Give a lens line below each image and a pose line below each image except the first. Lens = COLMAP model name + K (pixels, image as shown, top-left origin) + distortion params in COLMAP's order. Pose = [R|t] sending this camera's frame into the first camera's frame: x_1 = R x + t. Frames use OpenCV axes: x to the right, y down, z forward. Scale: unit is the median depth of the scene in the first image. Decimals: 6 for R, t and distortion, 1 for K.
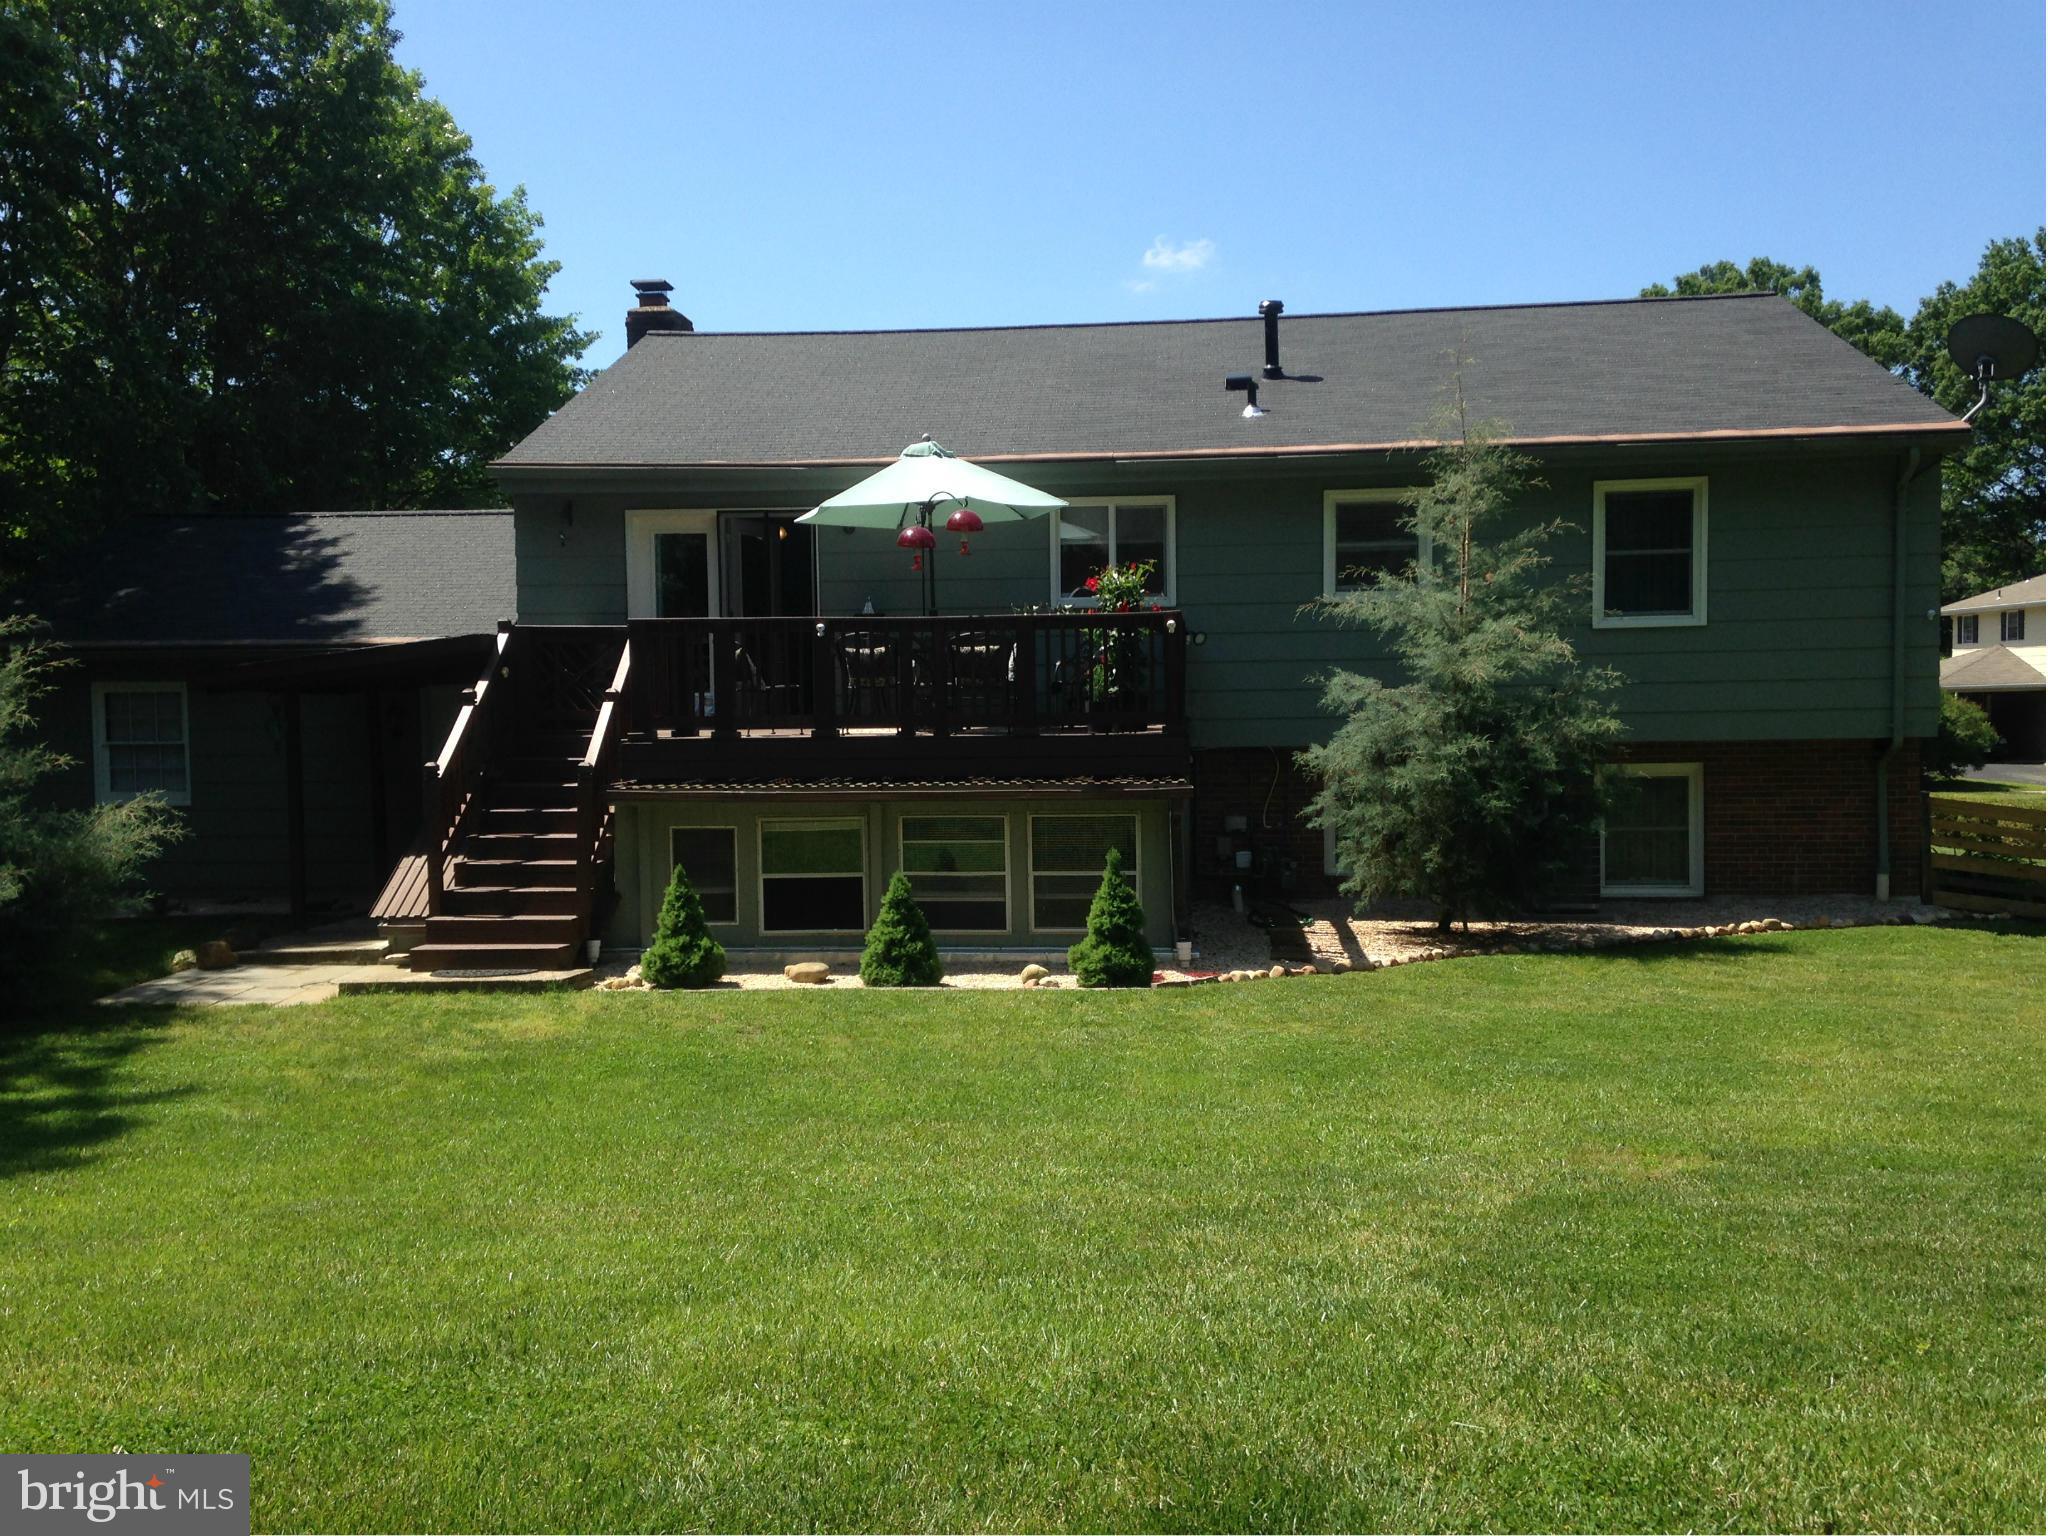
lens RADIAL K [[1829.0, 0, 1024.0], [0, 1829.0, 768.0], [0, 0, 1]] dist [0.204270, -0.321665]
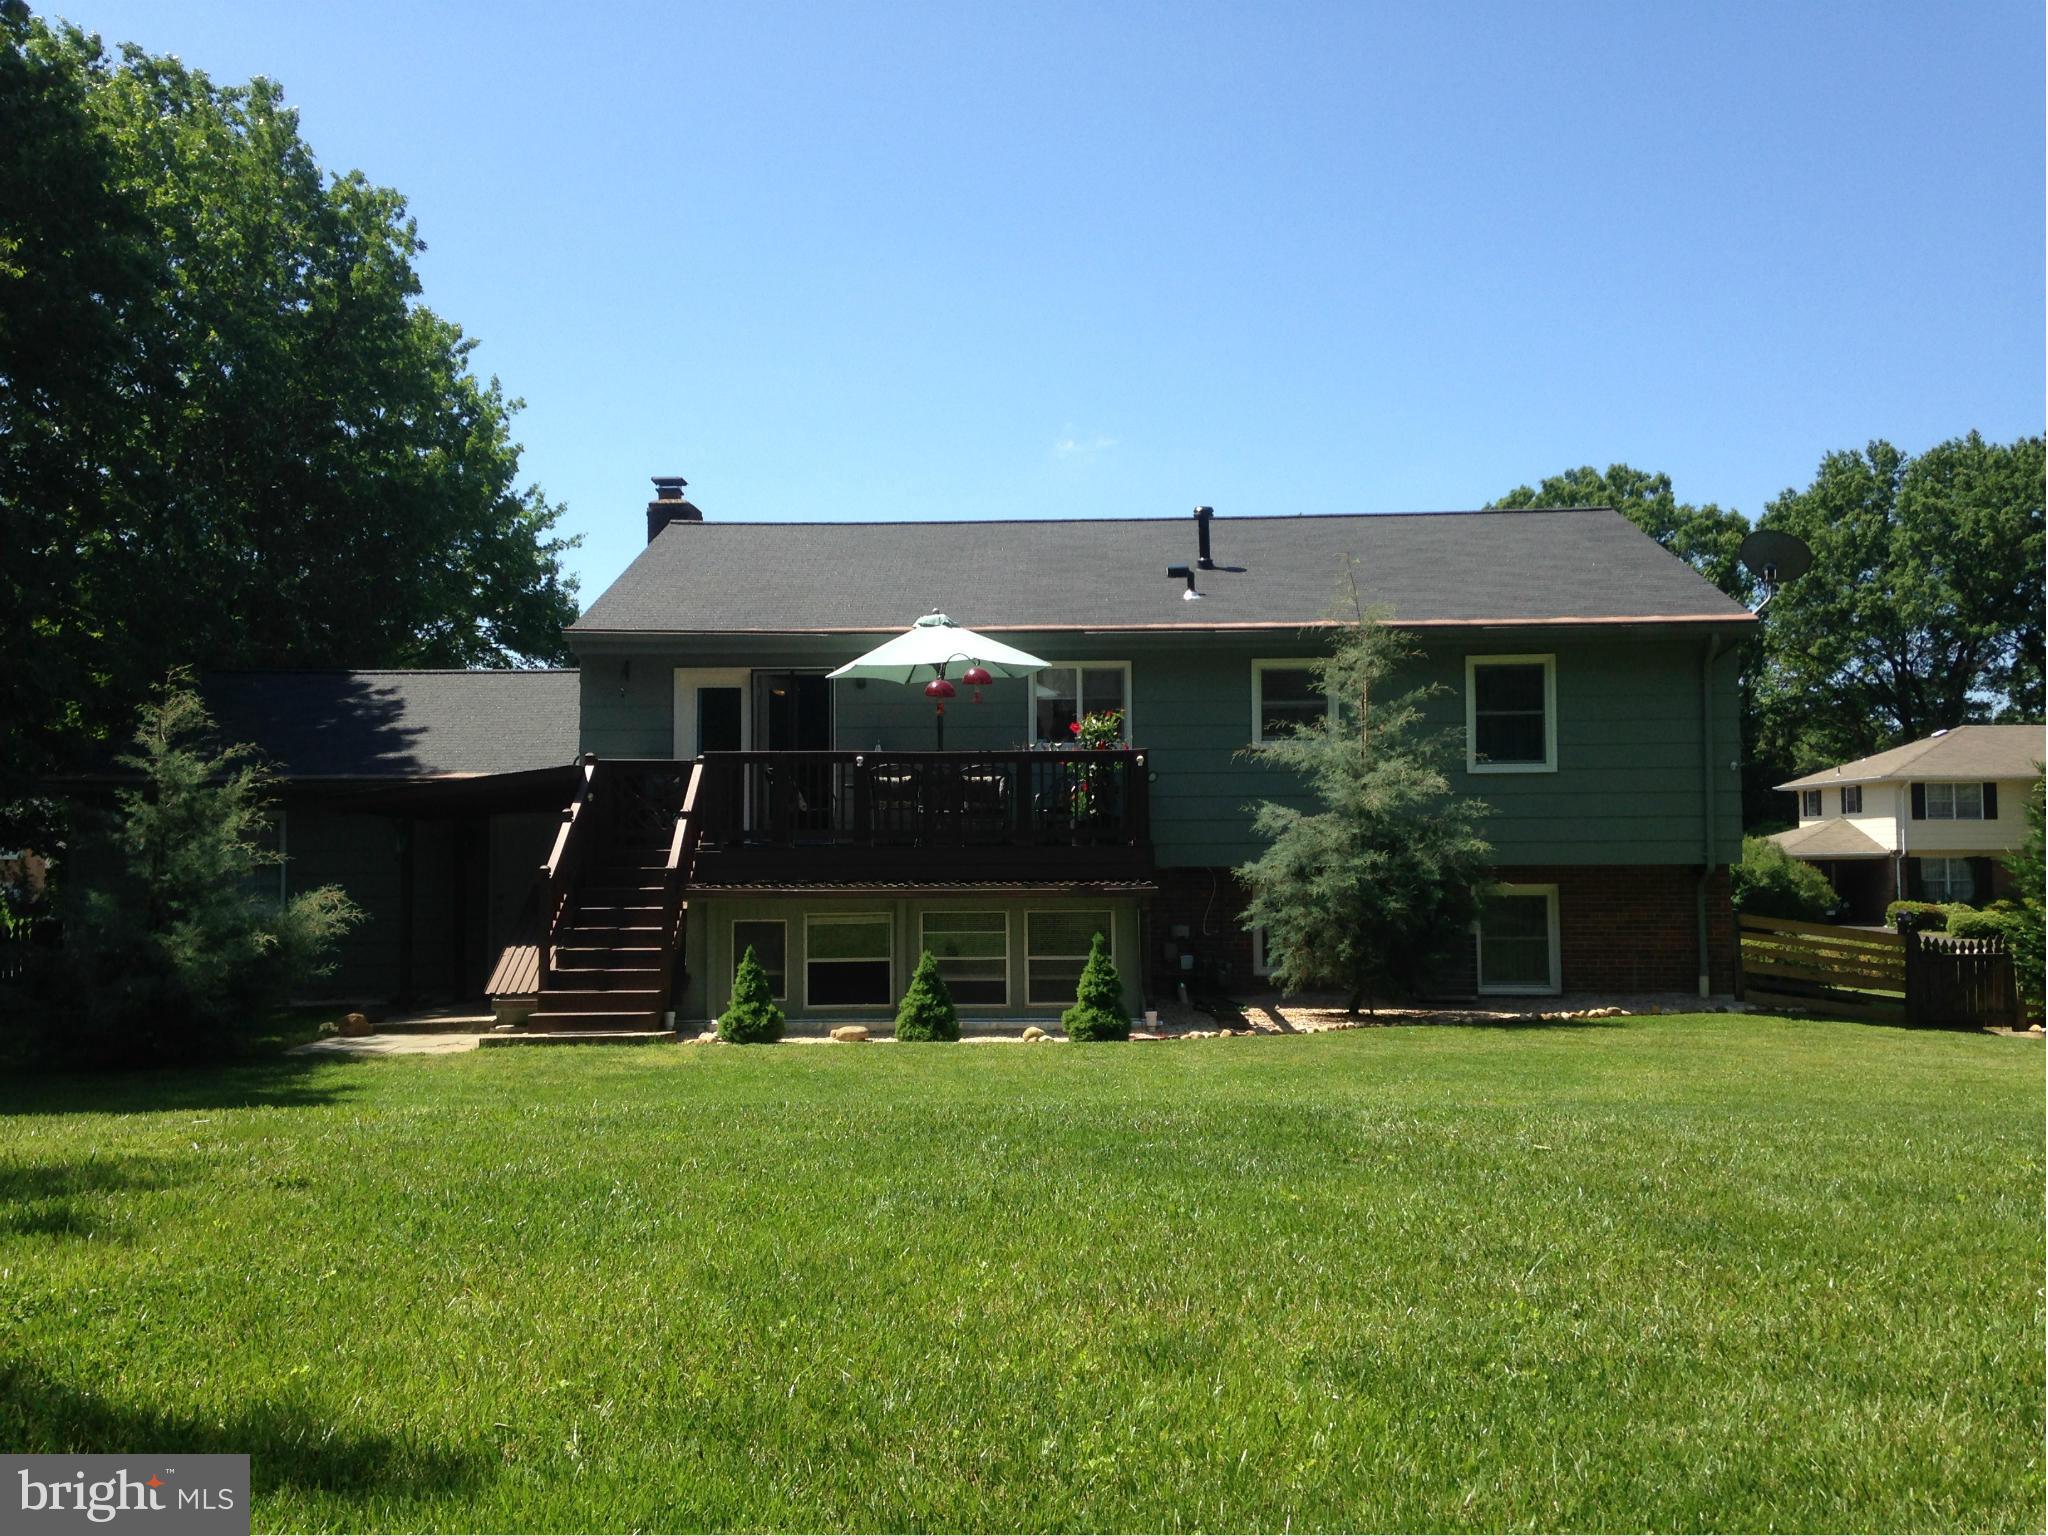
lens RADIAL K [[1829.0, 0, 1024.0], [0, 1829.0, 768.0], [0, 0, 1]] dist [0.204270, -0.321665]
pose [[0.998407, 0.009716, 0.055573, -0.059449], [-0.004461, 0.995571, -0.093911, 0.040137], [-0.056239, 0.093514, 0.994028, -0.214946]]
